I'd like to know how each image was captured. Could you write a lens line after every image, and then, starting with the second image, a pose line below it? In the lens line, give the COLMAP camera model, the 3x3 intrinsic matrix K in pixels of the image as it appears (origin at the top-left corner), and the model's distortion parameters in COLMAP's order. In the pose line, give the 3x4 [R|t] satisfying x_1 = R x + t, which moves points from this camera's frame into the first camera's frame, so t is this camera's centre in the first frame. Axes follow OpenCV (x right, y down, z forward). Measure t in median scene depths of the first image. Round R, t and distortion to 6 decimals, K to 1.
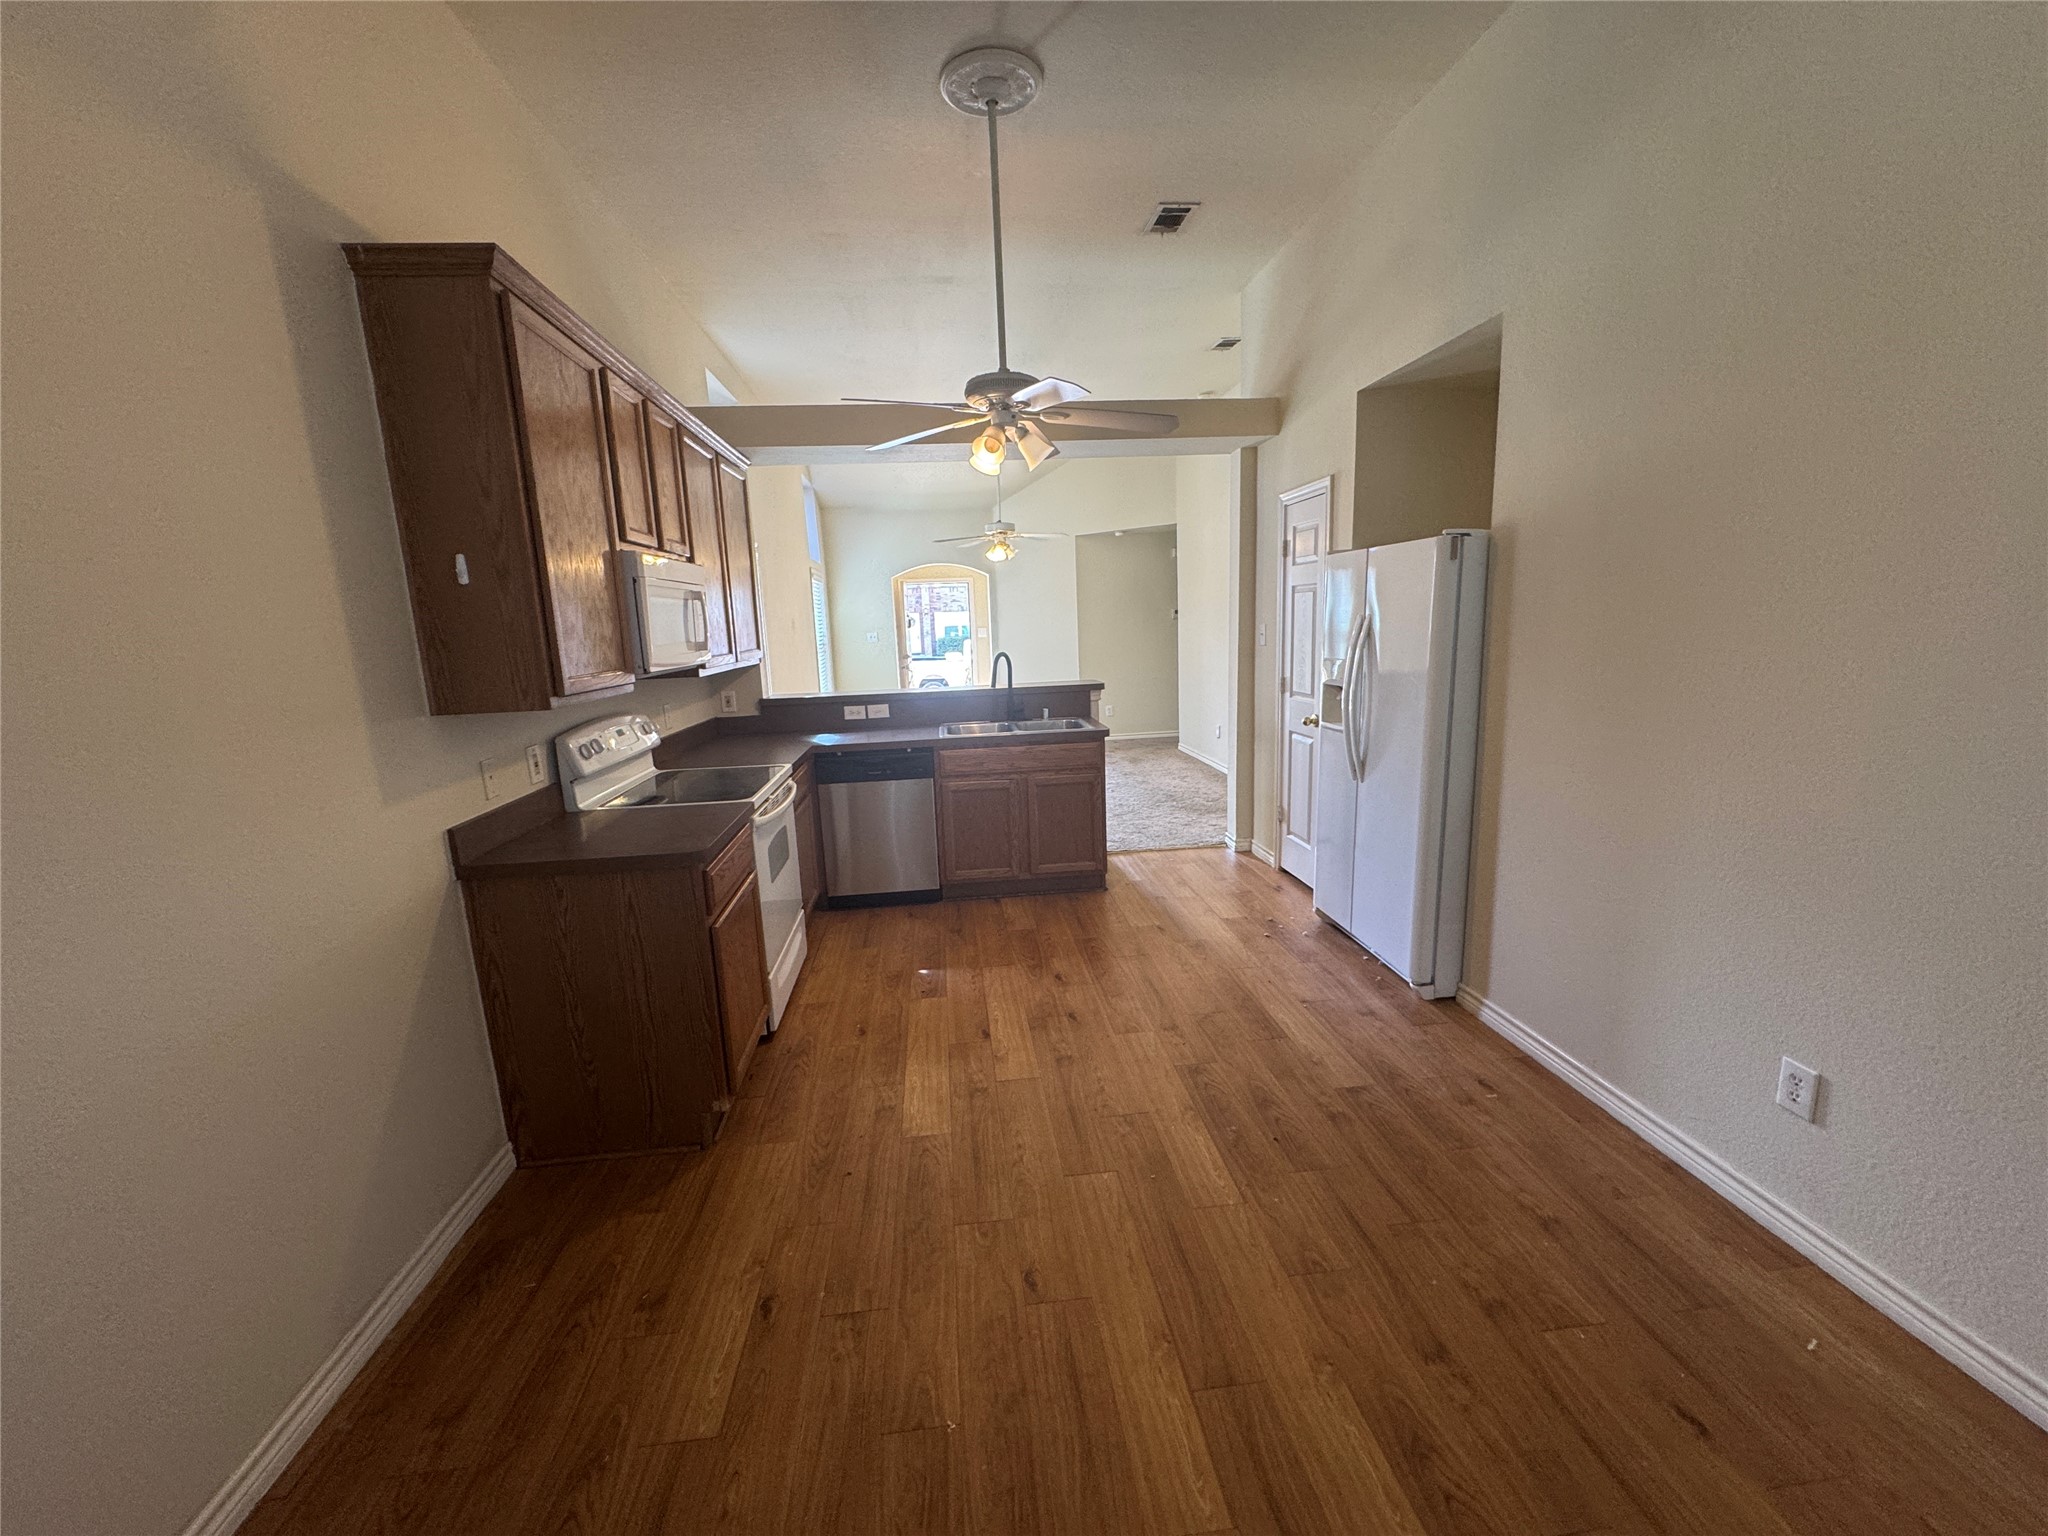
lens RADIAL K [[818.1, 0, 1023.1], [0, 818.1, 770.2], [0, 0, 1]] dist [0.001652, -0.000059]
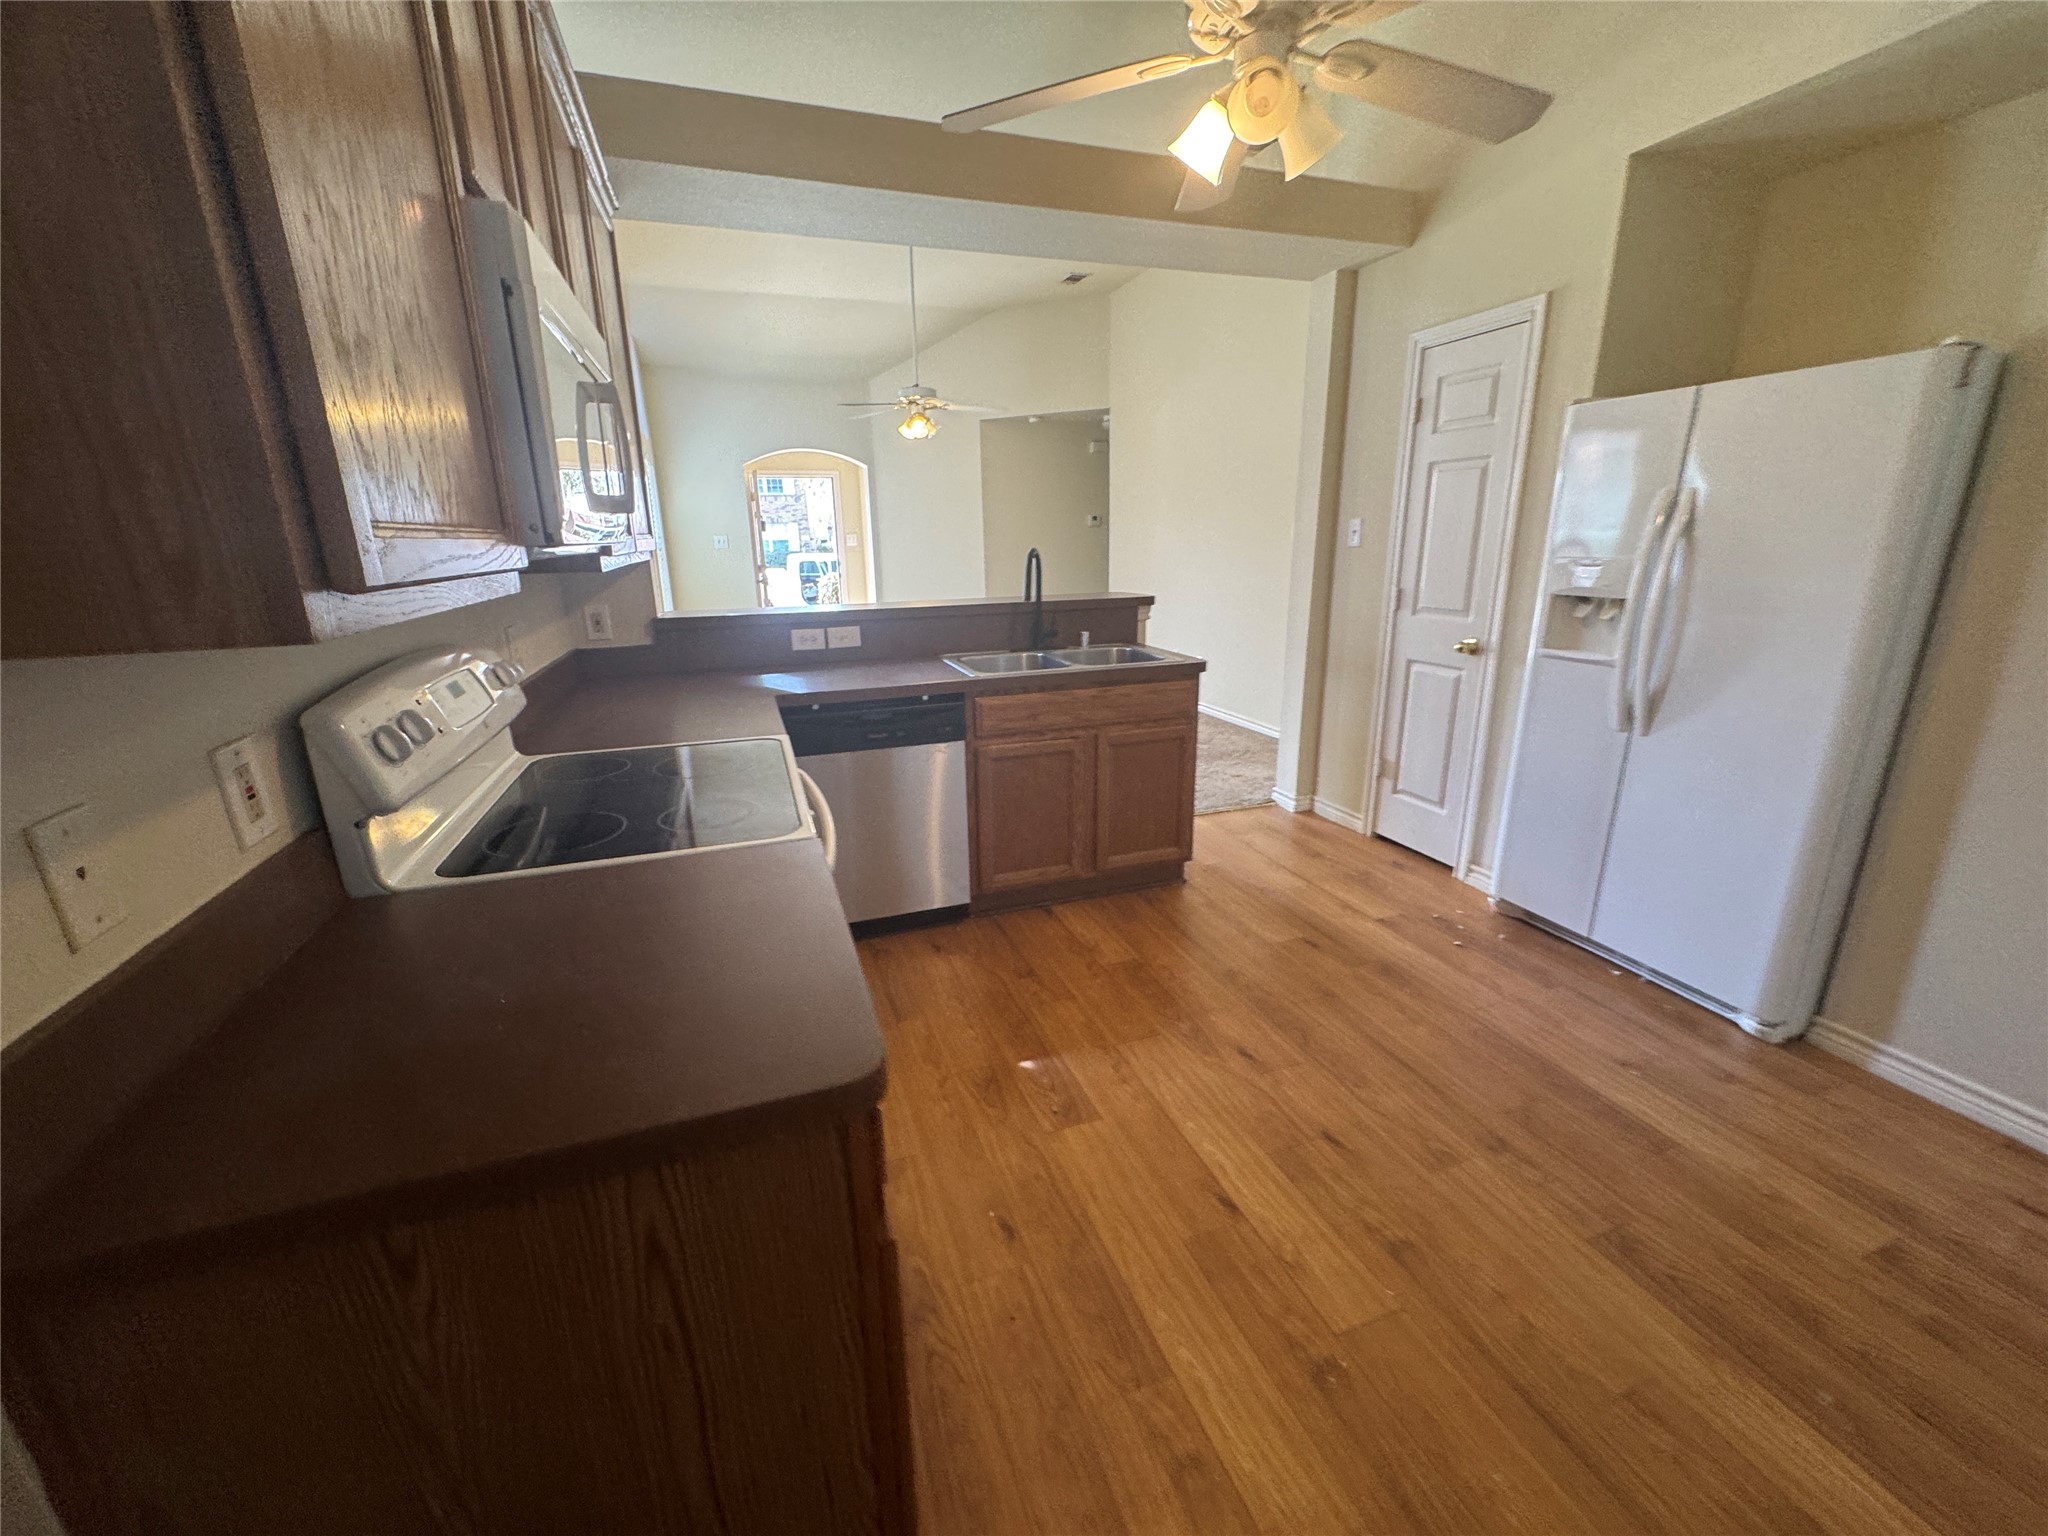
lens RADIAL K [[818.1, 0, 1024.5], [0, 818.1, 768.1], [0, 0, 1]] dist [0.001652, -0.000059]
pose [[0.972348, -0.042423, 0.229651, -0.228549], [0.021573, 0.995474, 0.092550, -0.029229], [-0.232538, -0.085037, 0.968863, 0.378261]]
